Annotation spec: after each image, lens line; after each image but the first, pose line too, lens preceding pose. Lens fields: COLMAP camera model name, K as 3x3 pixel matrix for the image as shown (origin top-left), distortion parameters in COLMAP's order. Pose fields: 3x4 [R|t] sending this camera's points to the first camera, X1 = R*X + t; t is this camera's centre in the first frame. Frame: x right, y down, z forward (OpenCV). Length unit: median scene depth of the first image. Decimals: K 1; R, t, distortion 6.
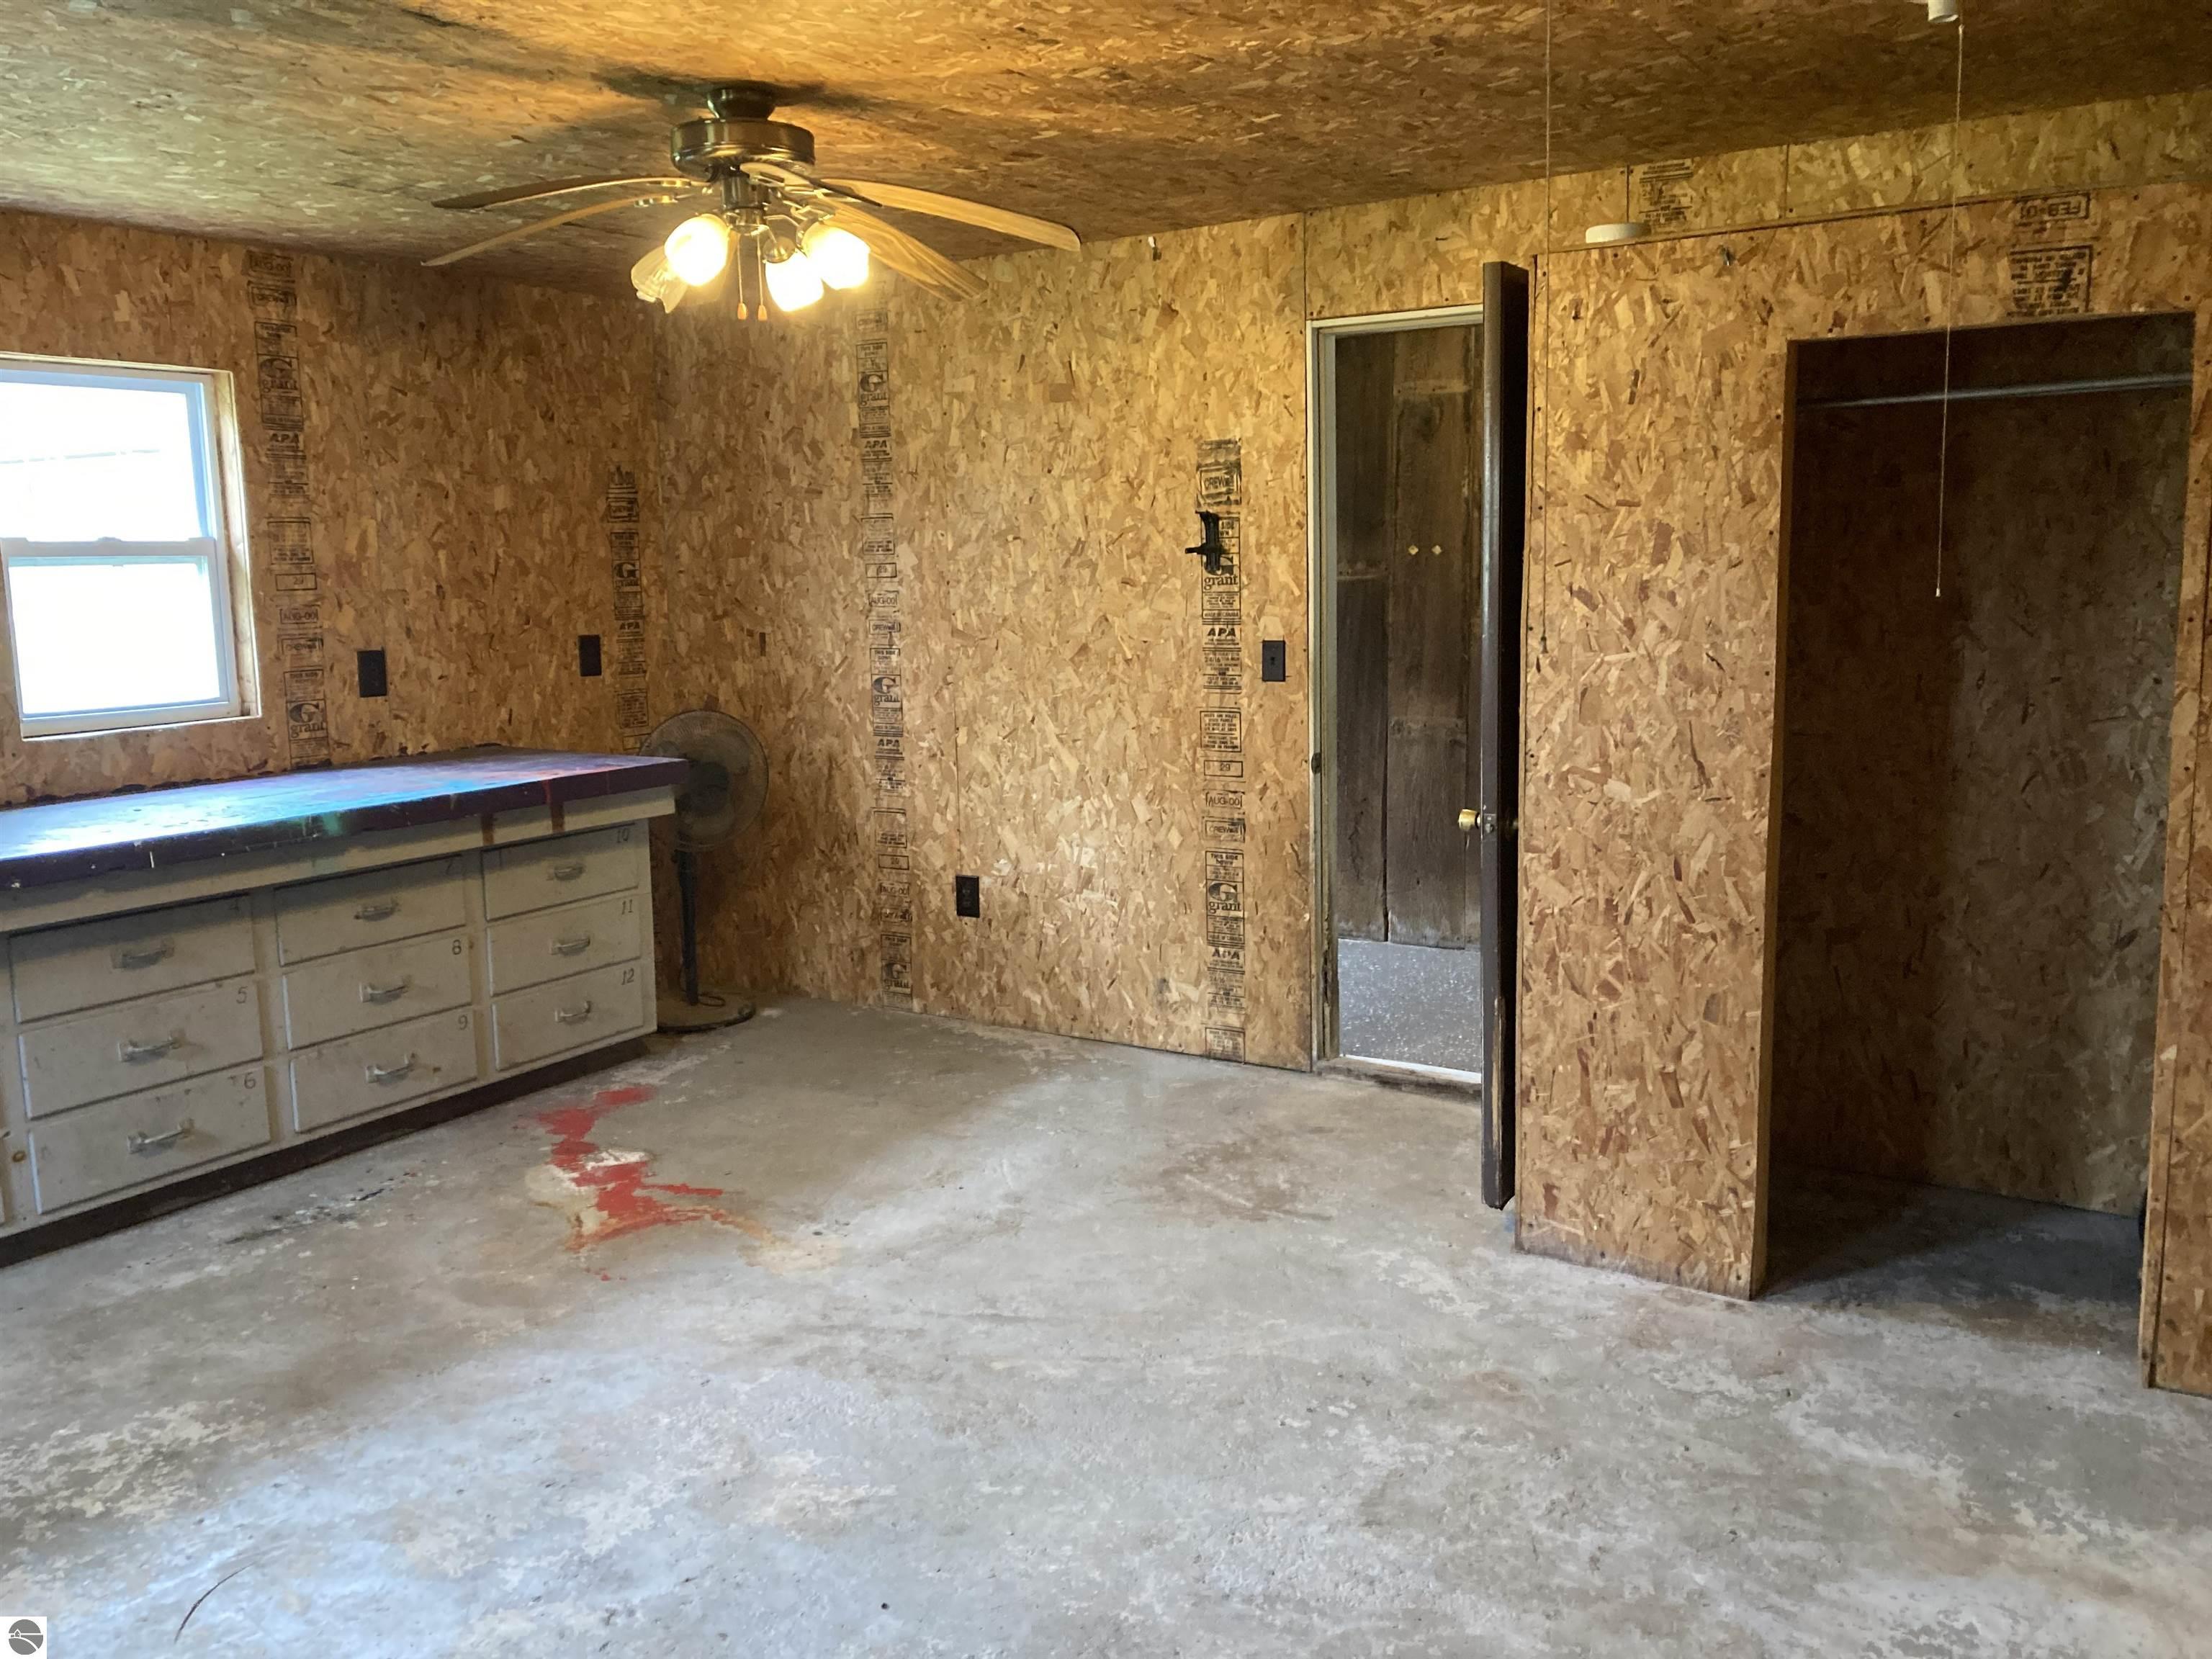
lens RADIAL K [[1802.8, 0, 1107.6], [0, 1802.8, 819.4], [0, 0, 1]] dist [0.029093, -0.012760]
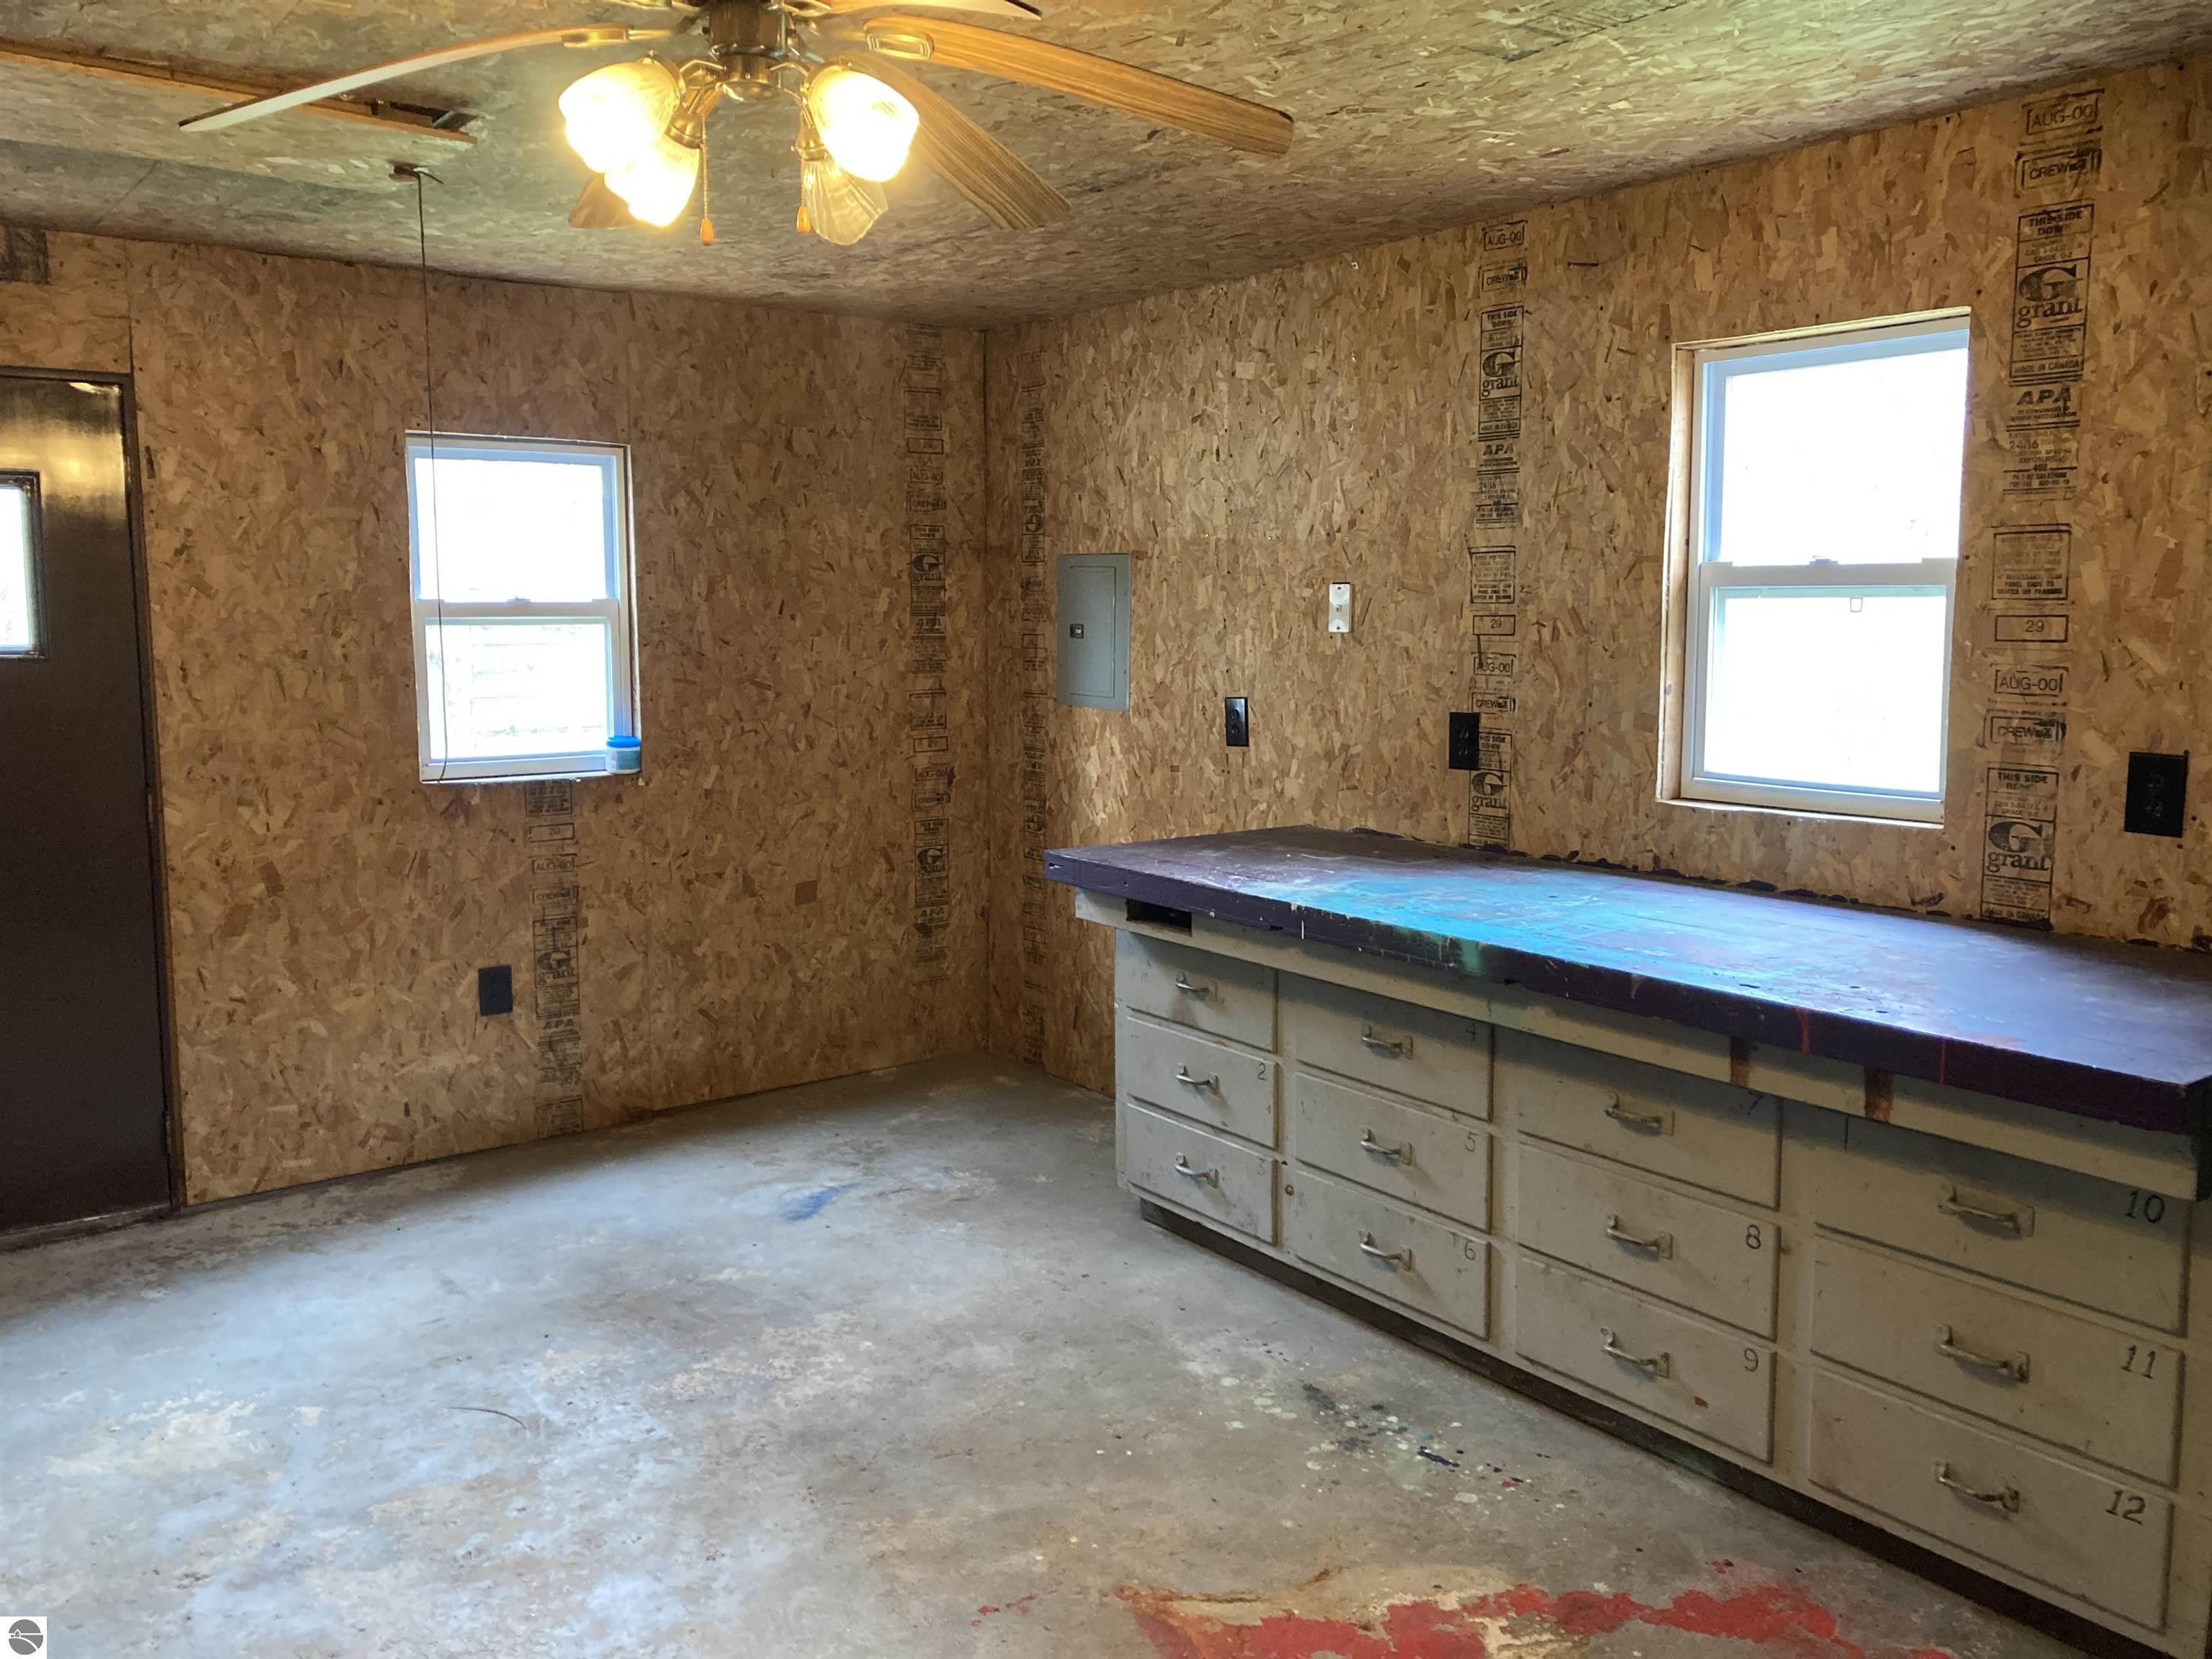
lens RADIAL K [[1802.8, 0, 1128.6], [0, 1802.8, 797.6], [0, 0, 1]] dist [0.029093, -0.012760]
pose [[-0.364648, 0.127755, -0.922340, 0.263038], [-0.124626, 0.974935, 0.184312, -0.161958], [0.922768, 0.182157, -0.339586, 1.007646]]
